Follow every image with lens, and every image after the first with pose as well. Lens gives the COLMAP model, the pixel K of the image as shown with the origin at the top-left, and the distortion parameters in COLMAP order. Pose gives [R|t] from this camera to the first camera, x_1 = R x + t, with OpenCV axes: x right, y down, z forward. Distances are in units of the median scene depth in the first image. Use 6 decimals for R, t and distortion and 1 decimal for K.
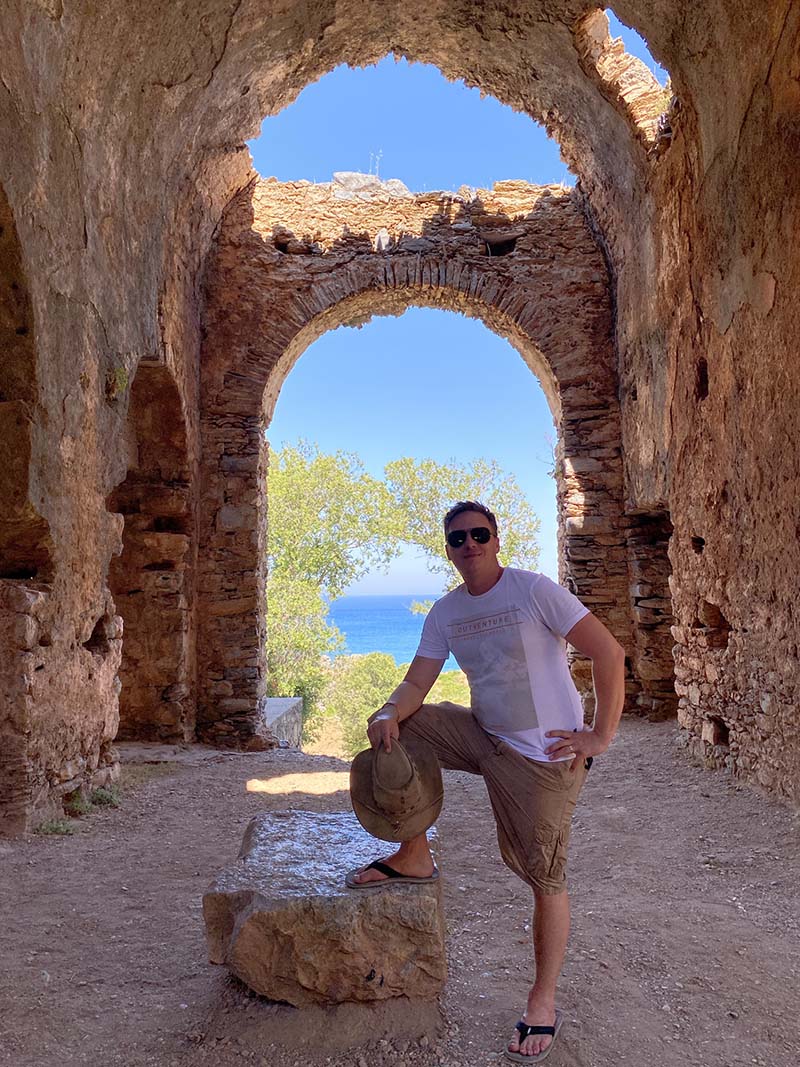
lens RADIAL K [[800.0, 0, 394.7], [0, 800.0, 544.0], [0, 0, 1]] dist [0.019473, -0.057433]
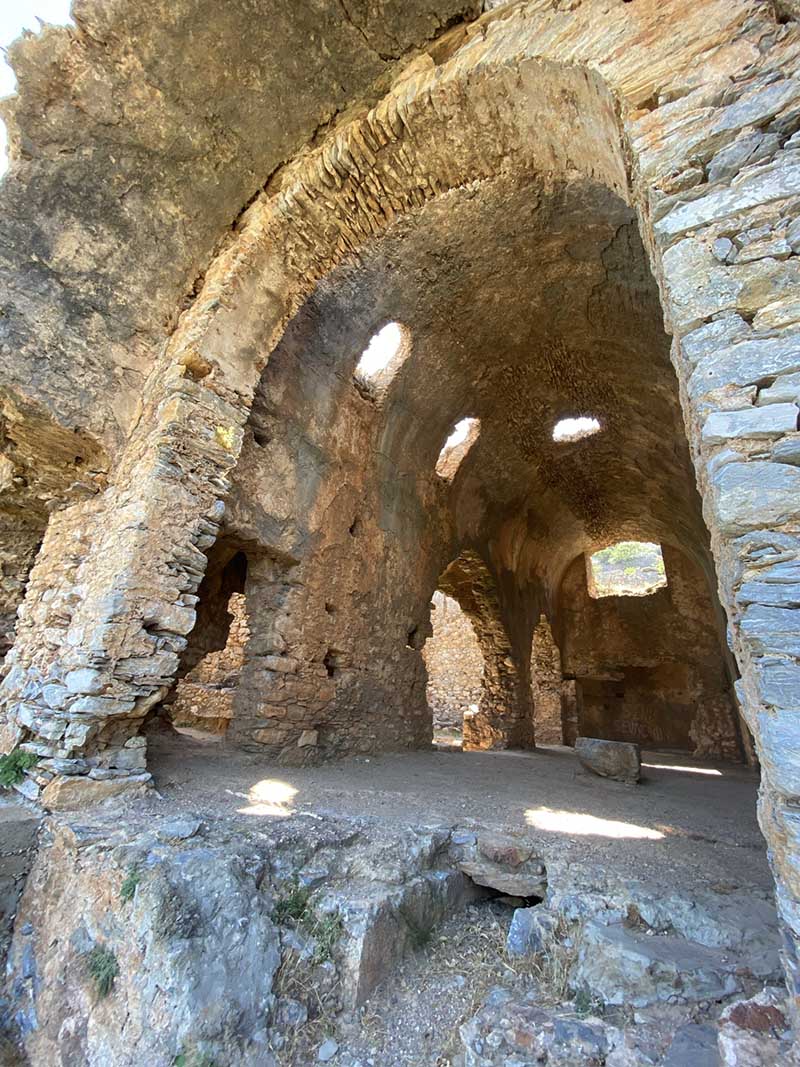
lens RADIAL K [[430.5, 0, 401.3], [0, 430.5, 532.9], [0, 0, 1]] dist [-0.002163, -0.000277]
pose [[-0.847819, 0.147225, 0.509439, -0.157531], [-0.098962, 0.899883, -0.424756, 0.169187], [-0.520969, -0.410531, -0.748368, 1.276497]]
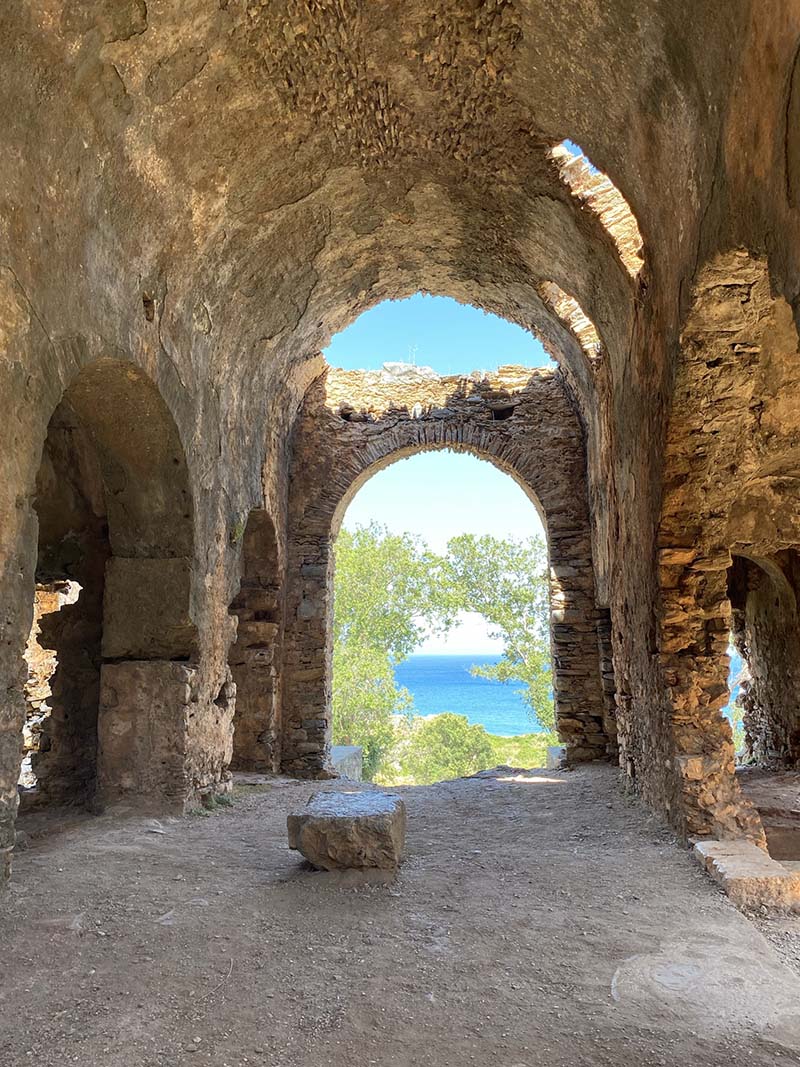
lens RADIAL K [[800.0, 0, 401.3], [0, 800.0, 529.8], [0, 0, 1]] dist [0.019473, -0.057433]
pose [[0.995780, -0.006104, -0.091568, 0.089802], [-0.002154, 0.995956, -0.089816, -0.049492], [0.091746, 0.089634, 0.991740, -0.394516]]
